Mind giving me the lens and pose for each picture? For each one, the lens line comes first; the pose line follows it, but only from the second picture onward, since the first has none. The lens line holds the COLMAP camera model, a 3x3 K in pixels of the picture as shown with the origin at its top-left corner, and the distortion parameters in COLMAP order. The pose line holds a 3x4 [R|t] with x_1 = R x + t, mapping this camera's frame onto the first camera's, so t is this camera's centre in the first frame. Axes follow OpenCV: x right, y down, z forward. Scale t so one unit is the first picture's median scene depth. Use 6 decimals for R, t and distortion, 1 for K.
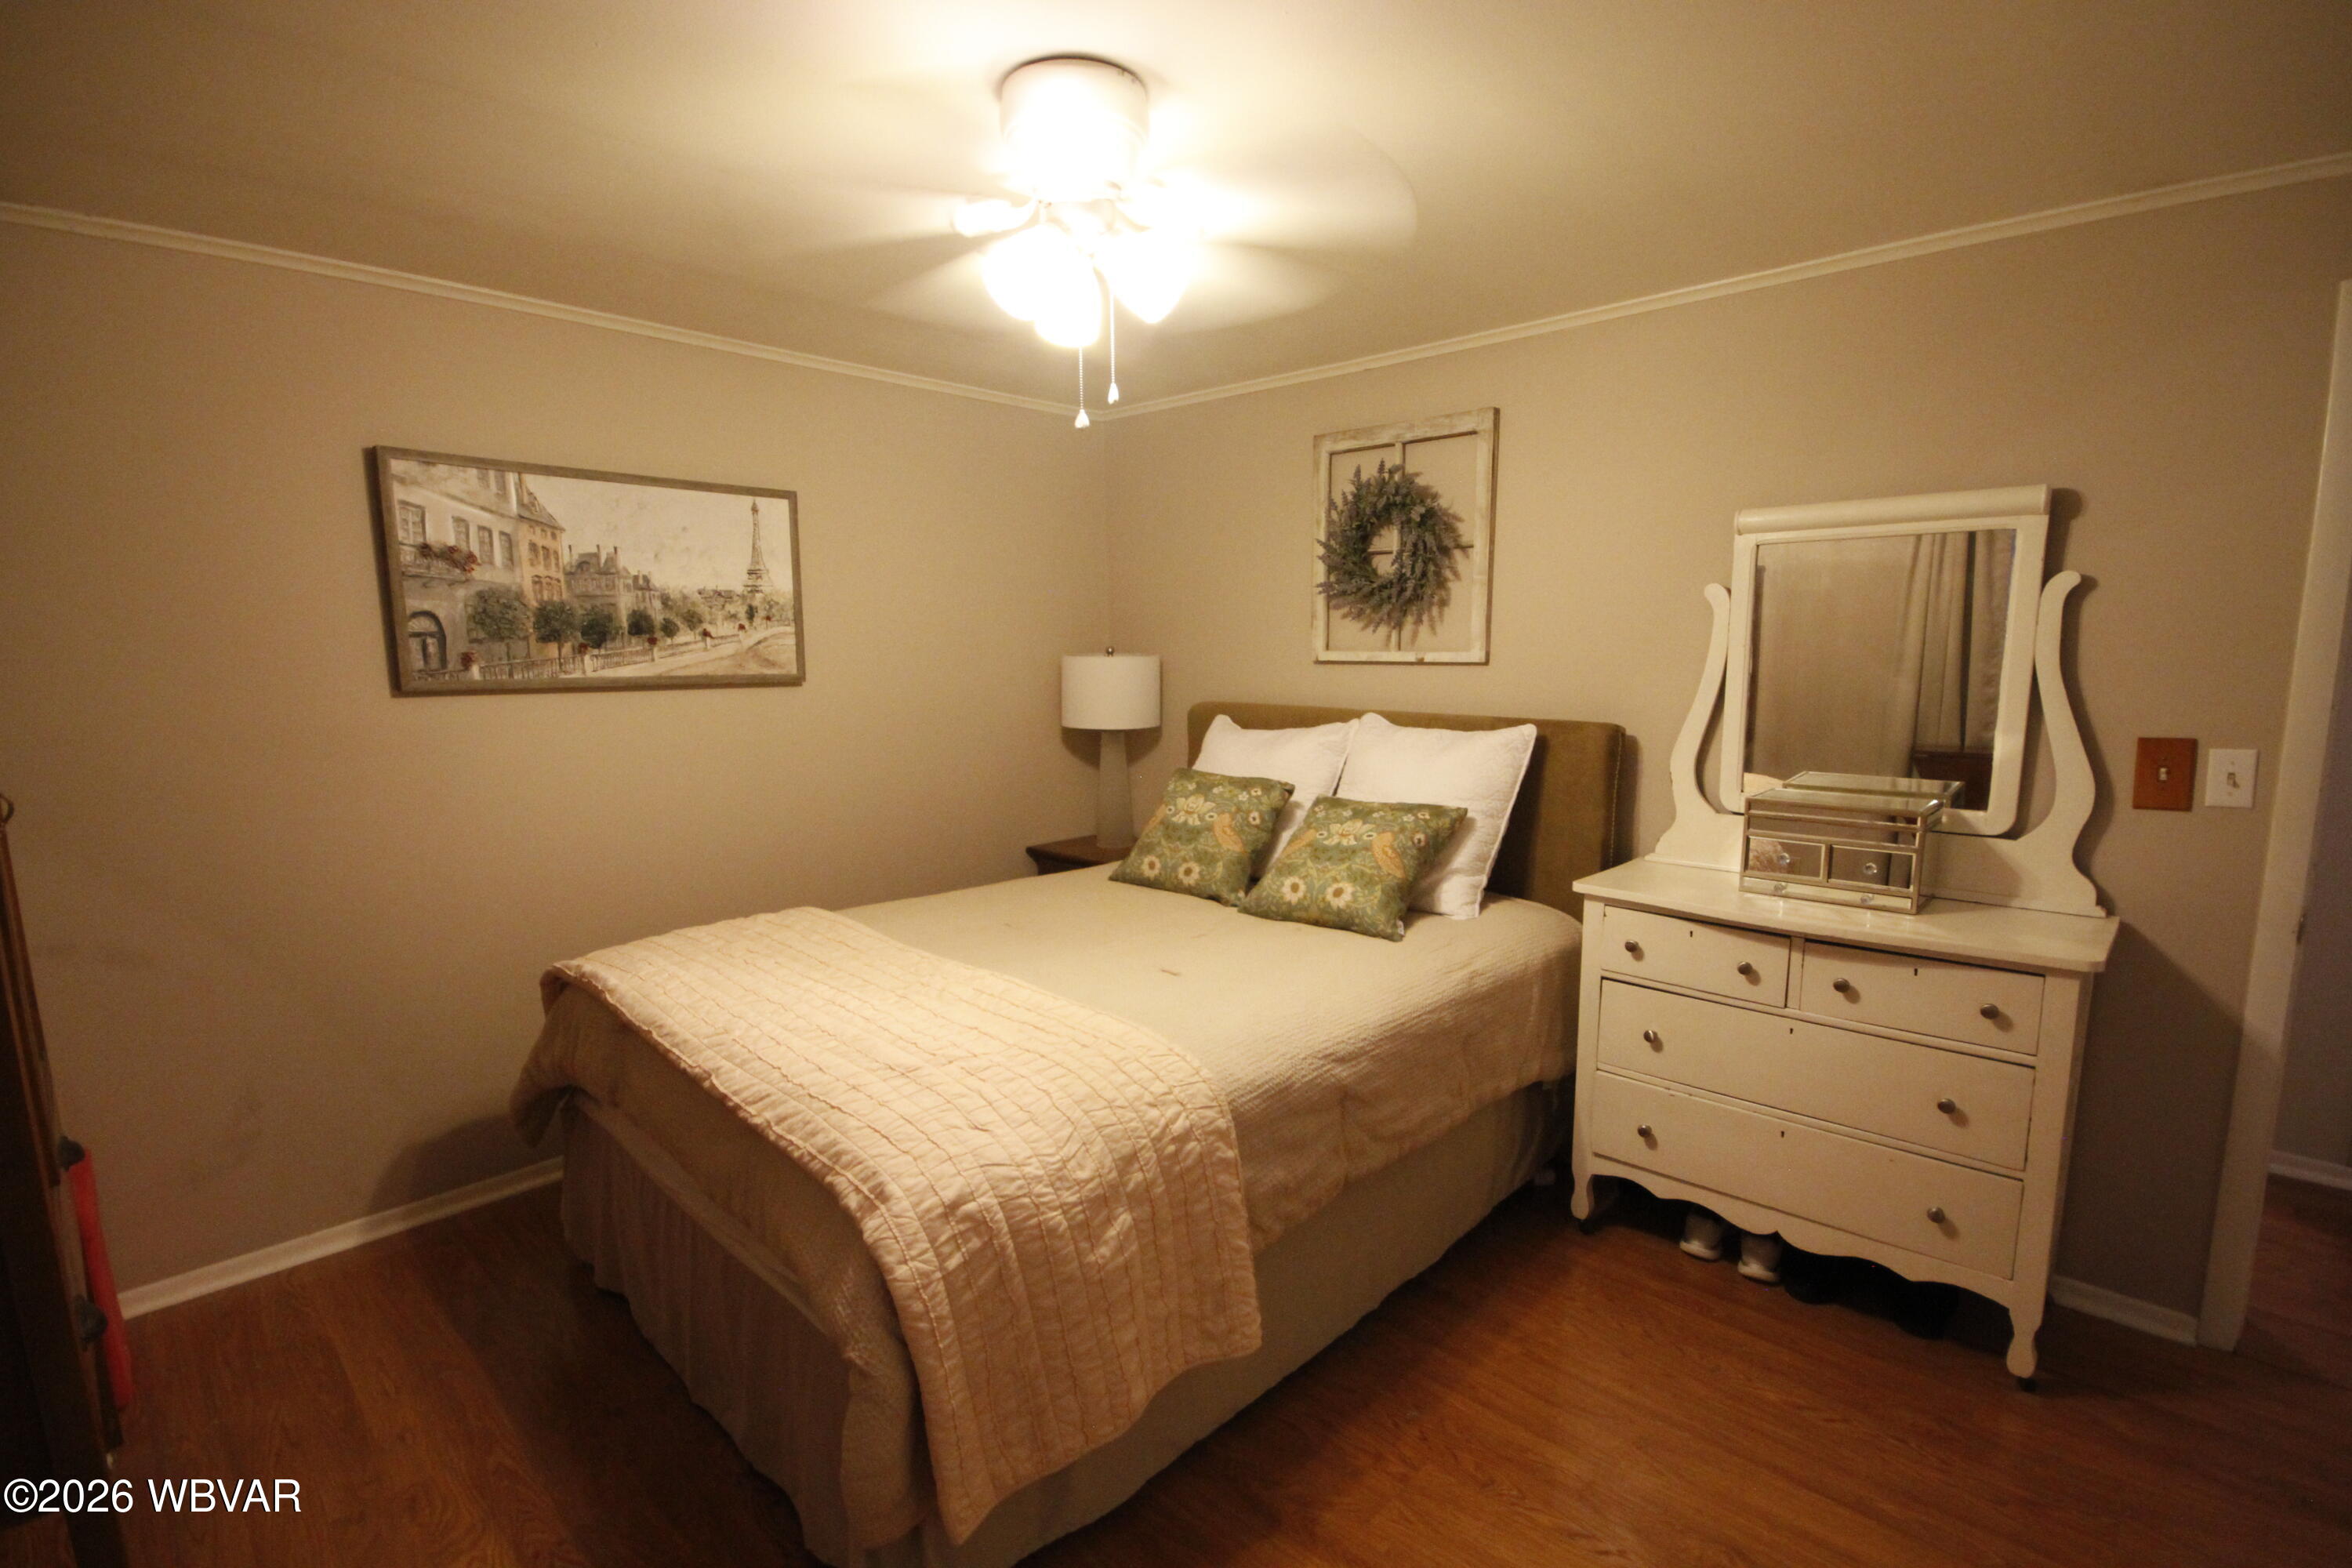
lens RADIAL K [[1086.9, 0, 1192.5], [0, 1086.9, 792.4], [0, 0, 1]] dist [0.000838, -0.002985]
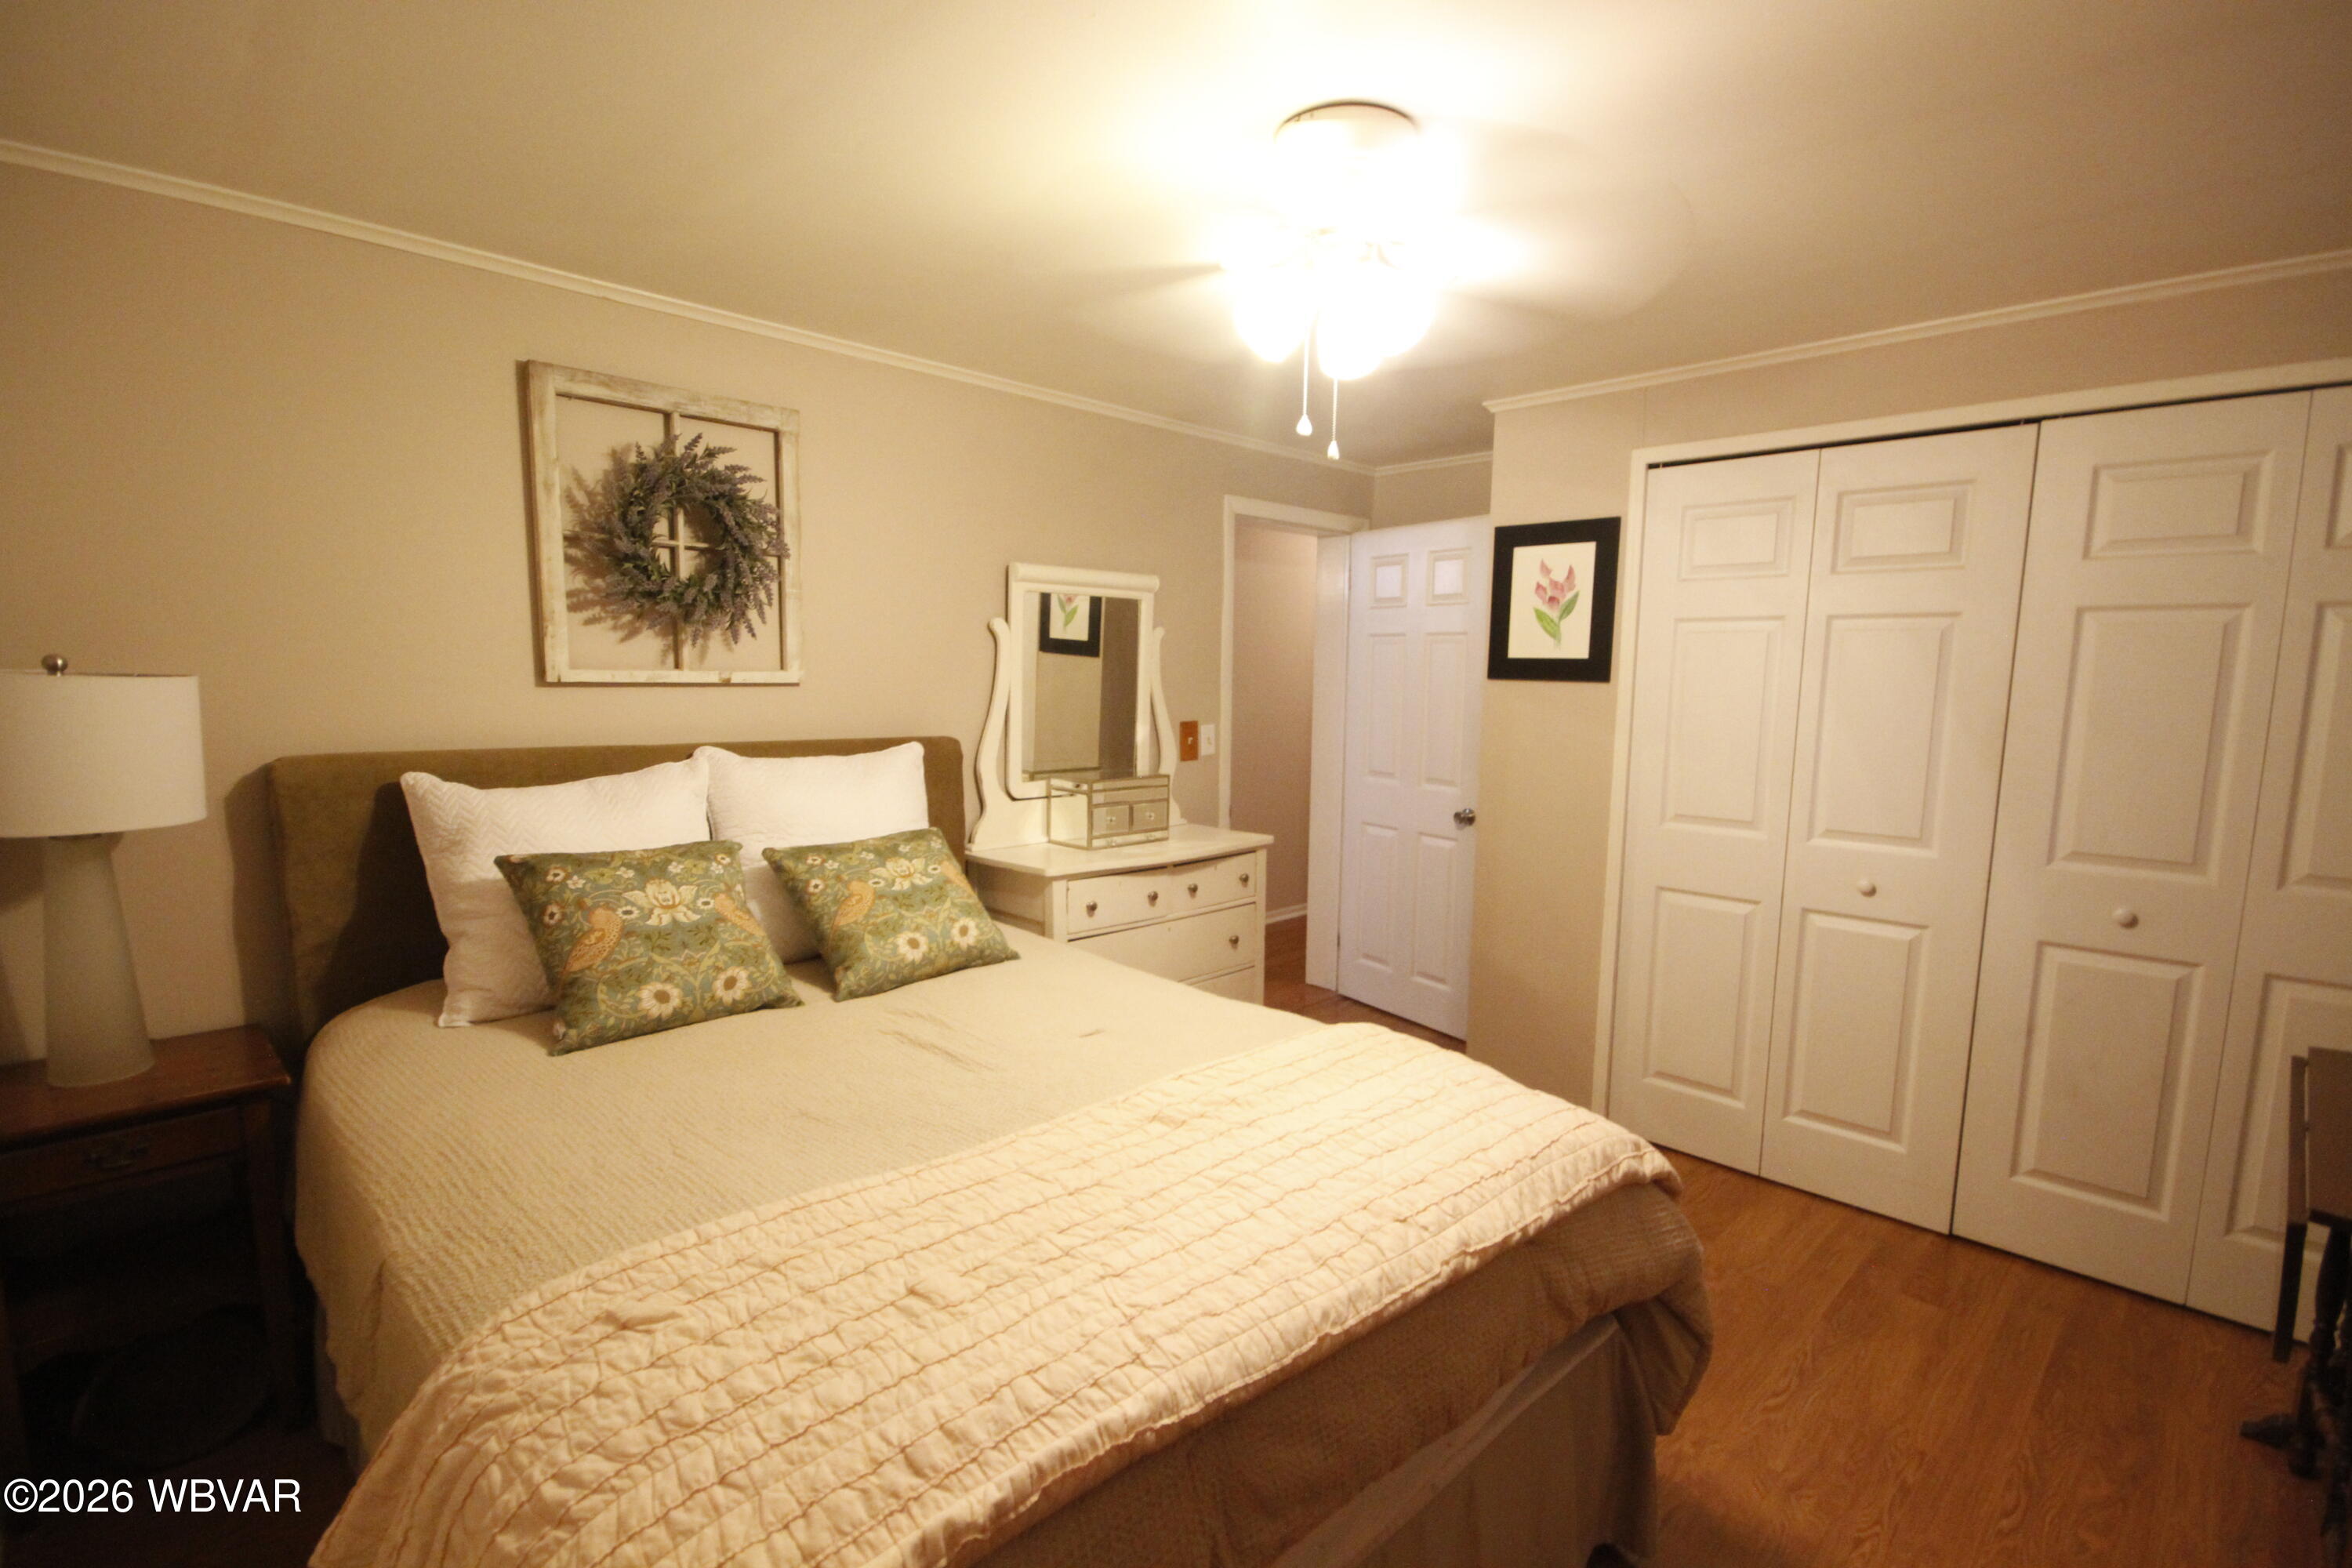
lens RADIAL K [[1086.9, 0, 1181.6], [0, 1086.9, 800.1], [0, 0, 1]] dist [0.000838, -0.002985]
pose [[0.040486, -0.114758, 0.992568, -0.571341], [0.118070, 0.986972, 0.109295, -0.073047], [-0.992180, 0.112768, 0.053509, 0.554584]]
